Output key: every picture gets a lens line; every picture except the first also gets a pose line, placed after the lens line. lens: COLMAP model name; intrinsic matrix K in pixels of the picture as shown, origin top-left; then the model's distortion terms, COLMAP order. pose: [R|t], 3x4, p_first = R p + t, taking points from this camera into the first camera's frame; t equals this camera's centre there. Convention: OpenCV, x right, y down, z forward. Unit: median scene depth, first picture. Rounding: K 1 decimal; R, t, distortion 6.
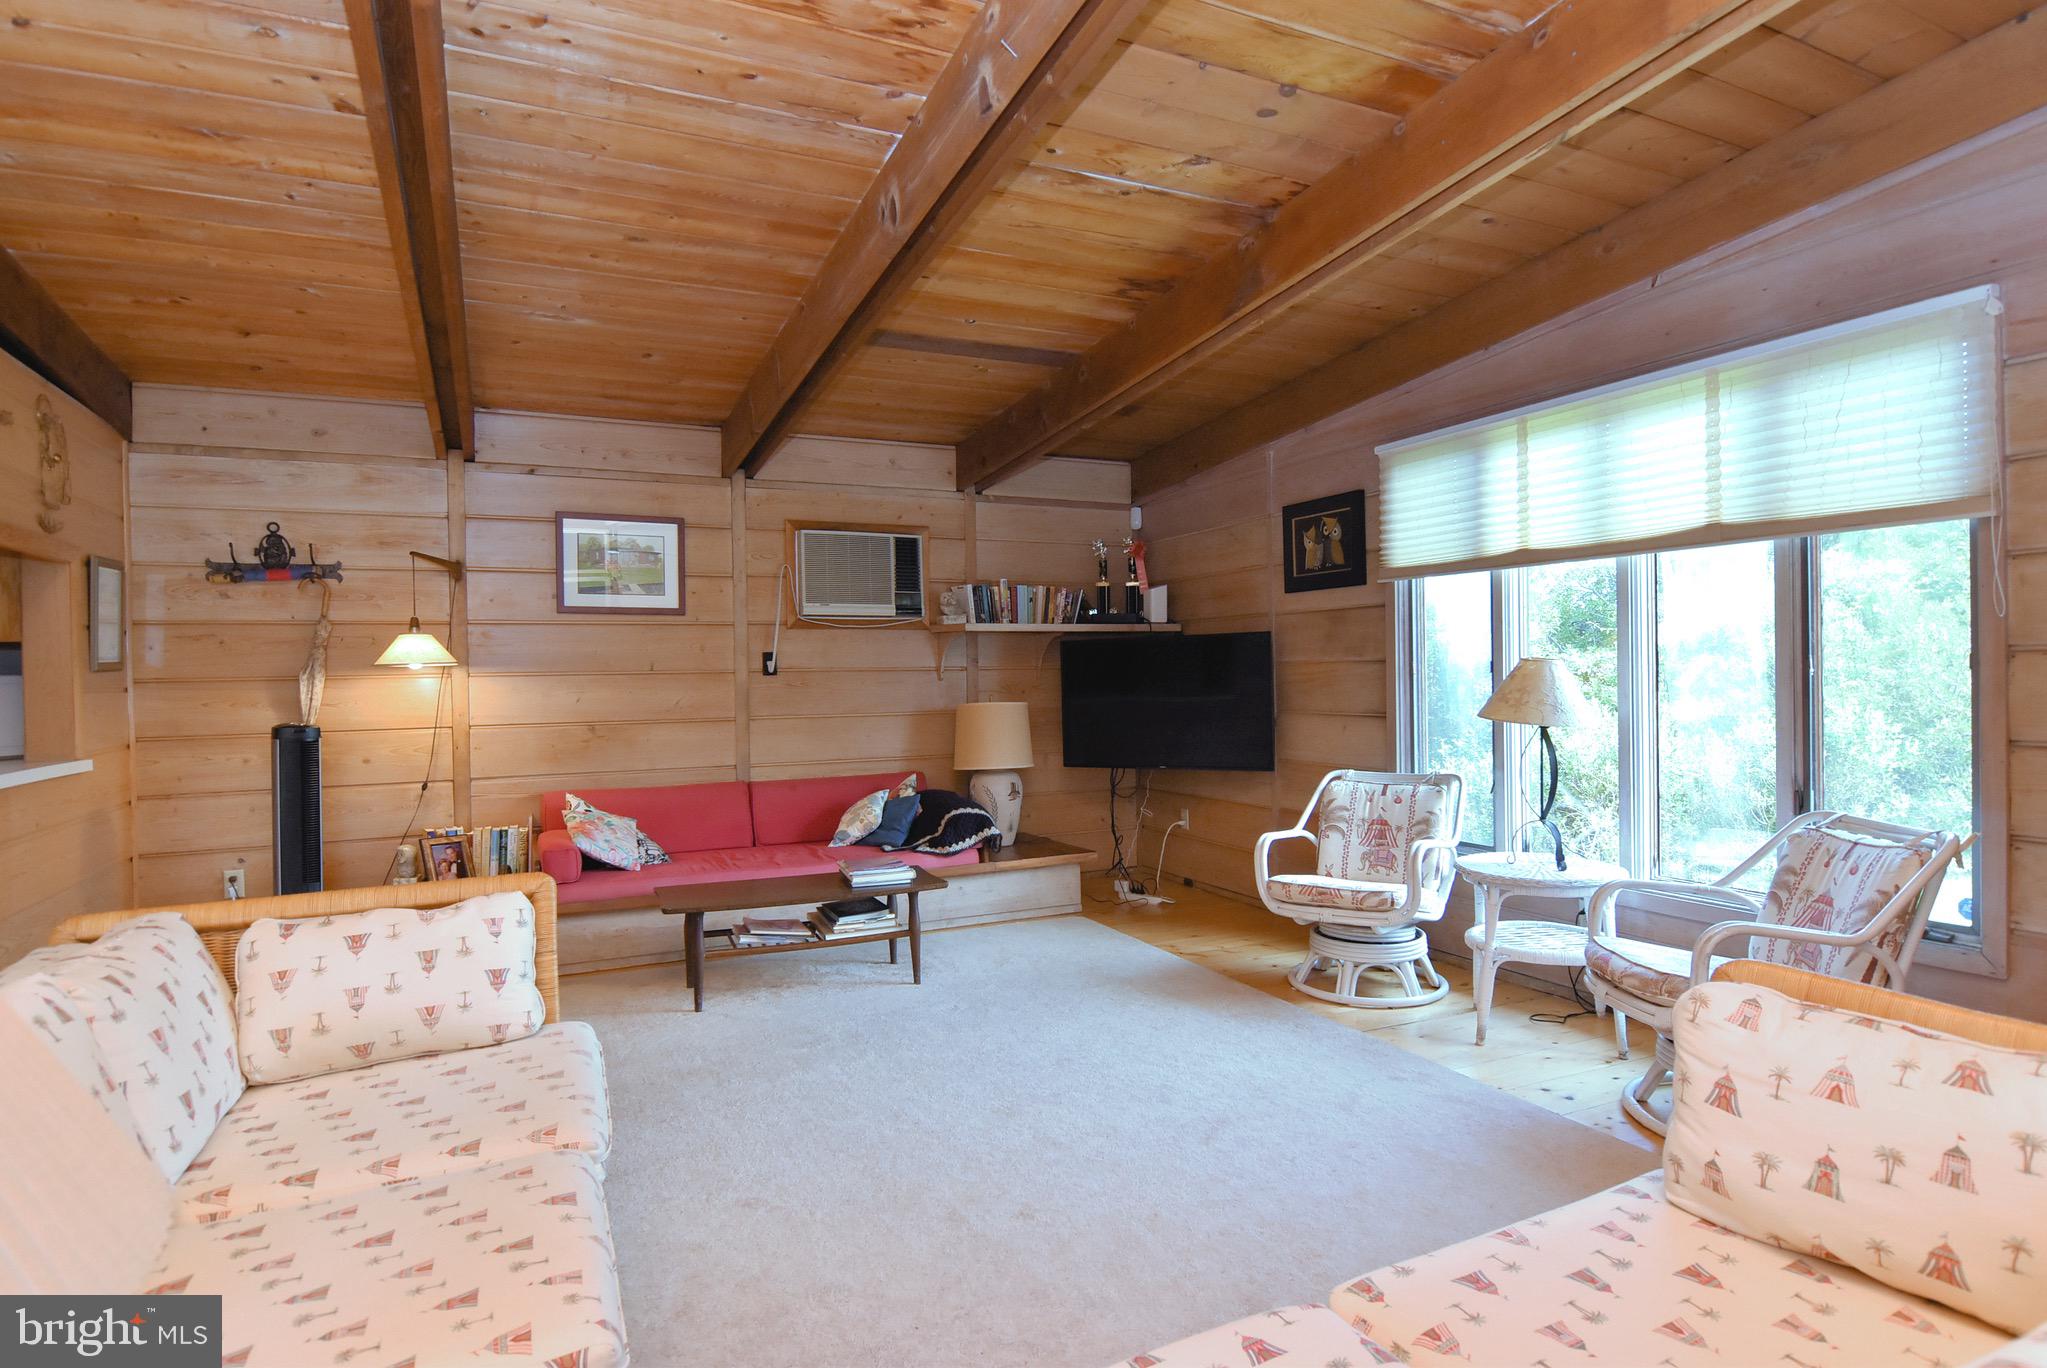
lens RADIAL K [[1087.2, 0, 1030.3], [0, 1087.2, 684.4], [0, 0, 1]] dist [0.006994, -0.021386]
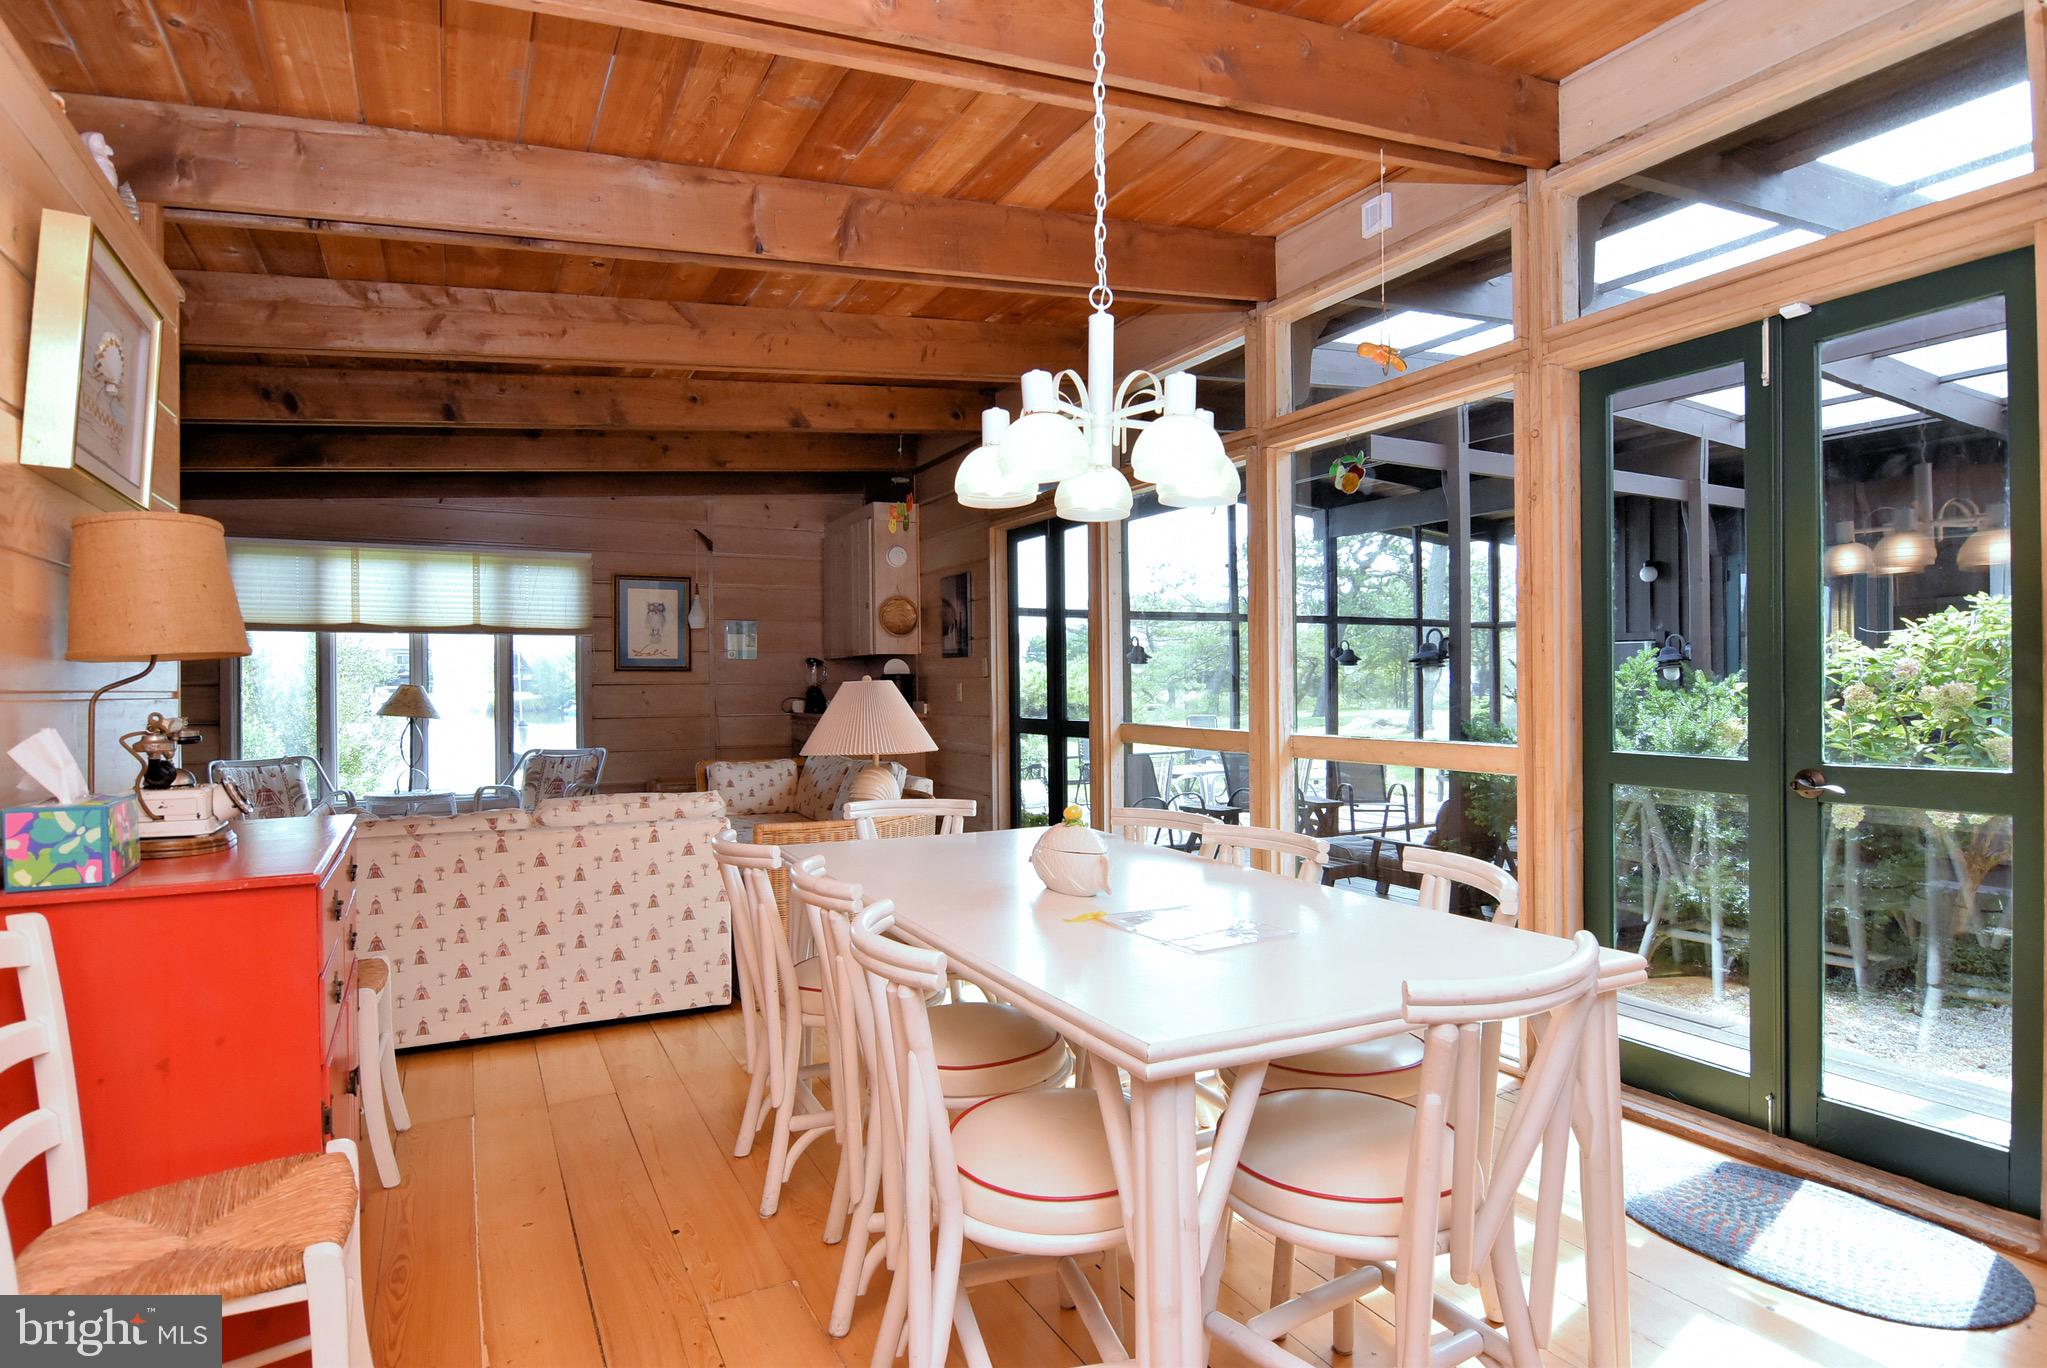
lens RADIAL K [[1087.2, 0, 1030.3], [0, 1087.2, 684.4], [0, 0, 1]] dist [0.006994, -0.021386]
pose [[-0.035614, 0.015651, 0.999243, -1.098440], [0.018247, 0.999721, -0.015008, 0.017925], [-0.999199, 0.017698, -0.035889, -0.019236]]
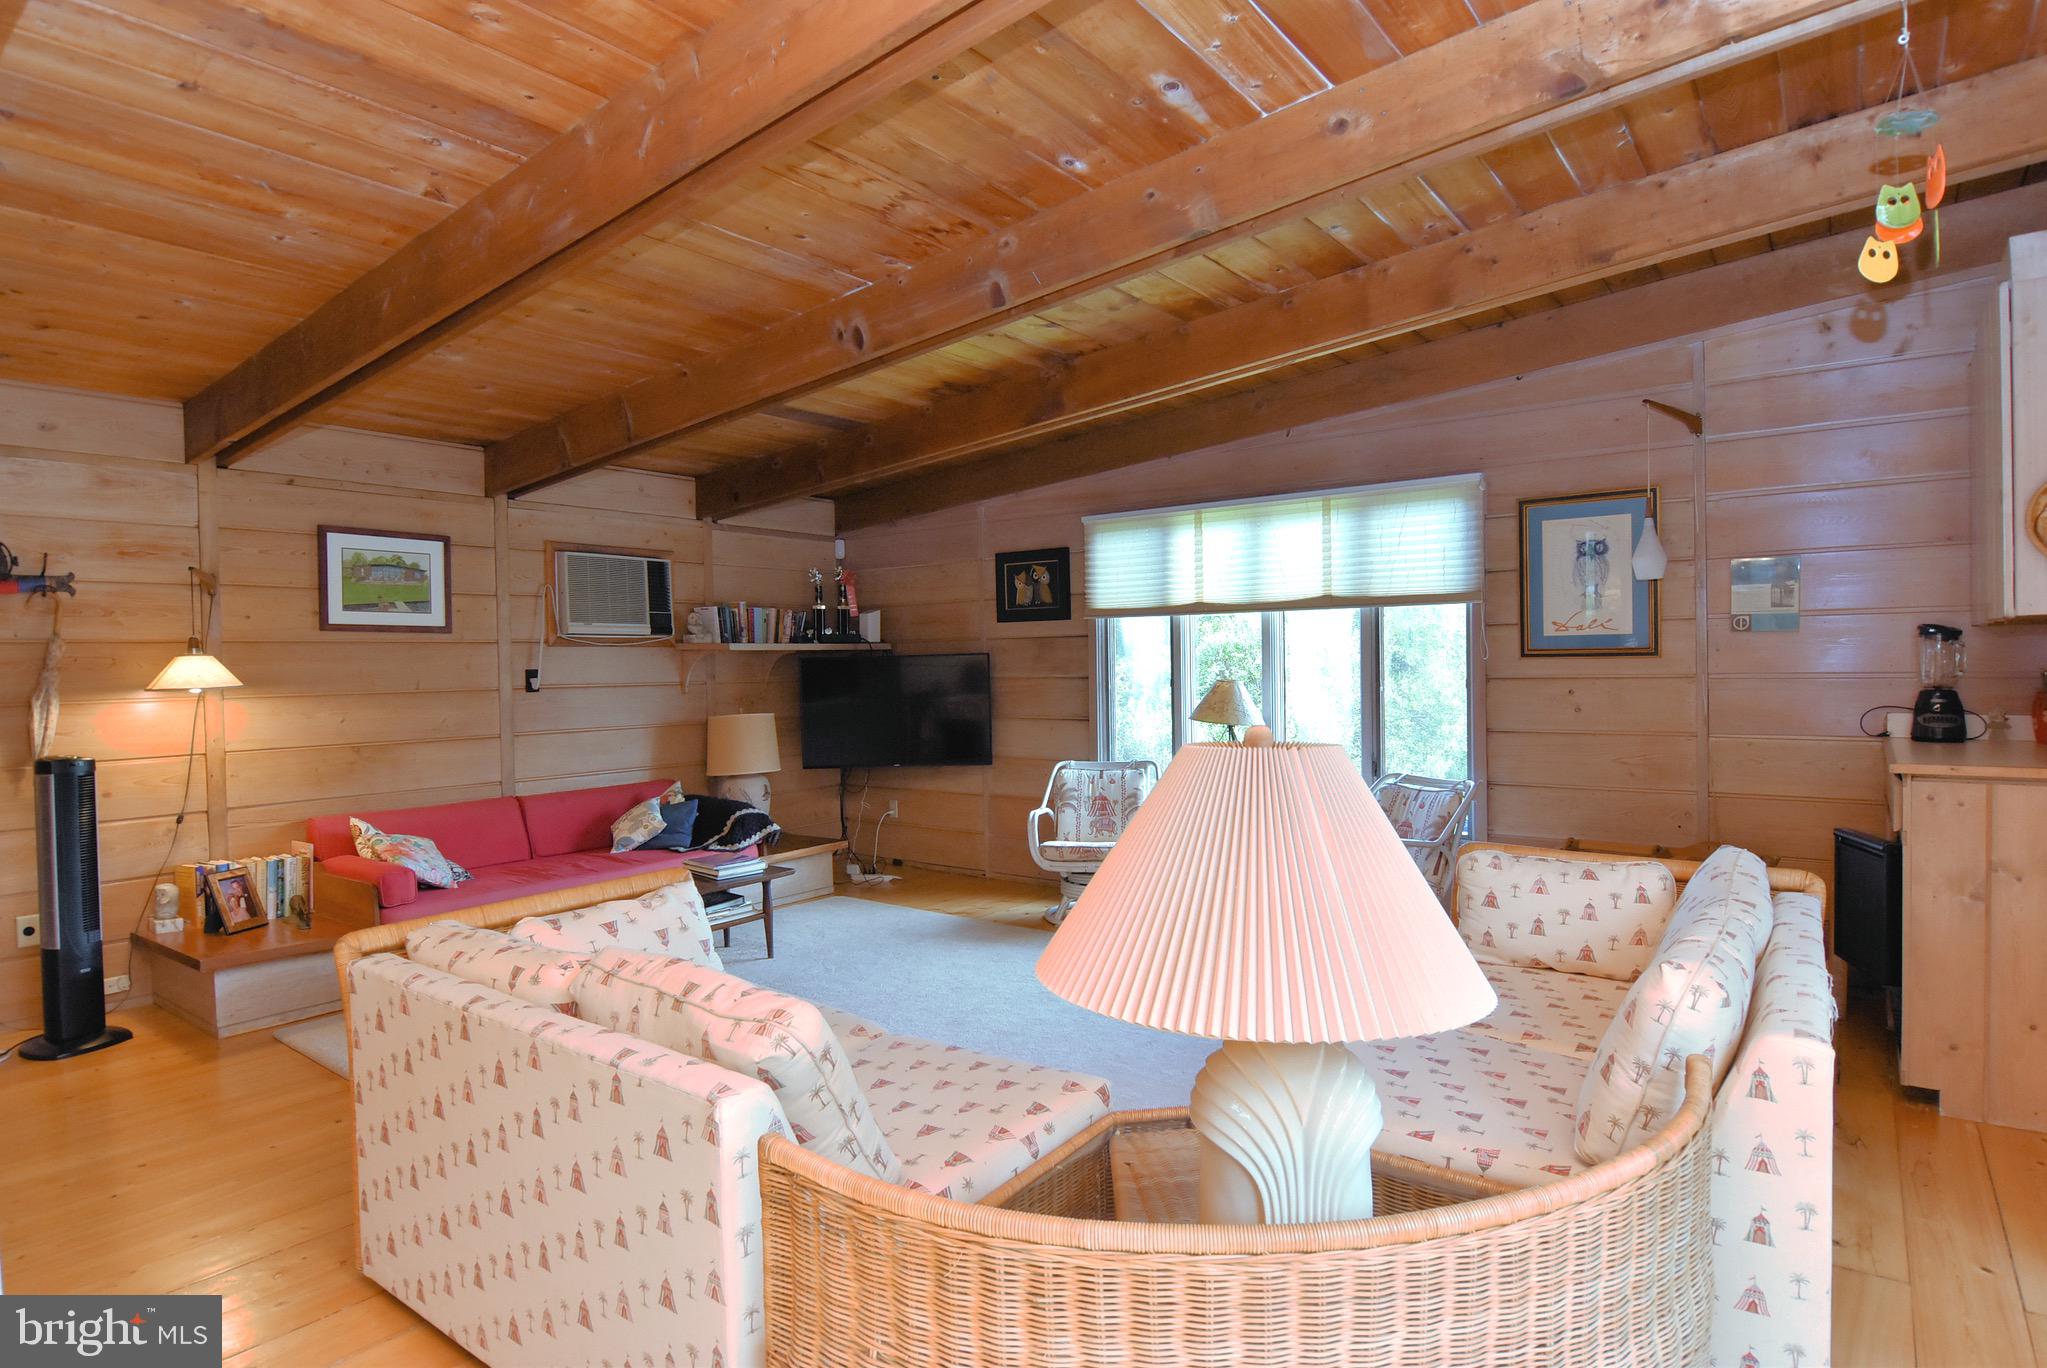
lens RADIAL K [[1087.2, 0, 1030.3], [0, 1087.2, 684.4], [0, 0, 1]] dist [0.006994, -0.021386]
pose [[0.888487, -0.008257, 0.458828, -0.333417], [0.007012, 0.999966, 0.004416, -0.019192], [-0.458849, -0.000706, 0.888514, -0.143776]]
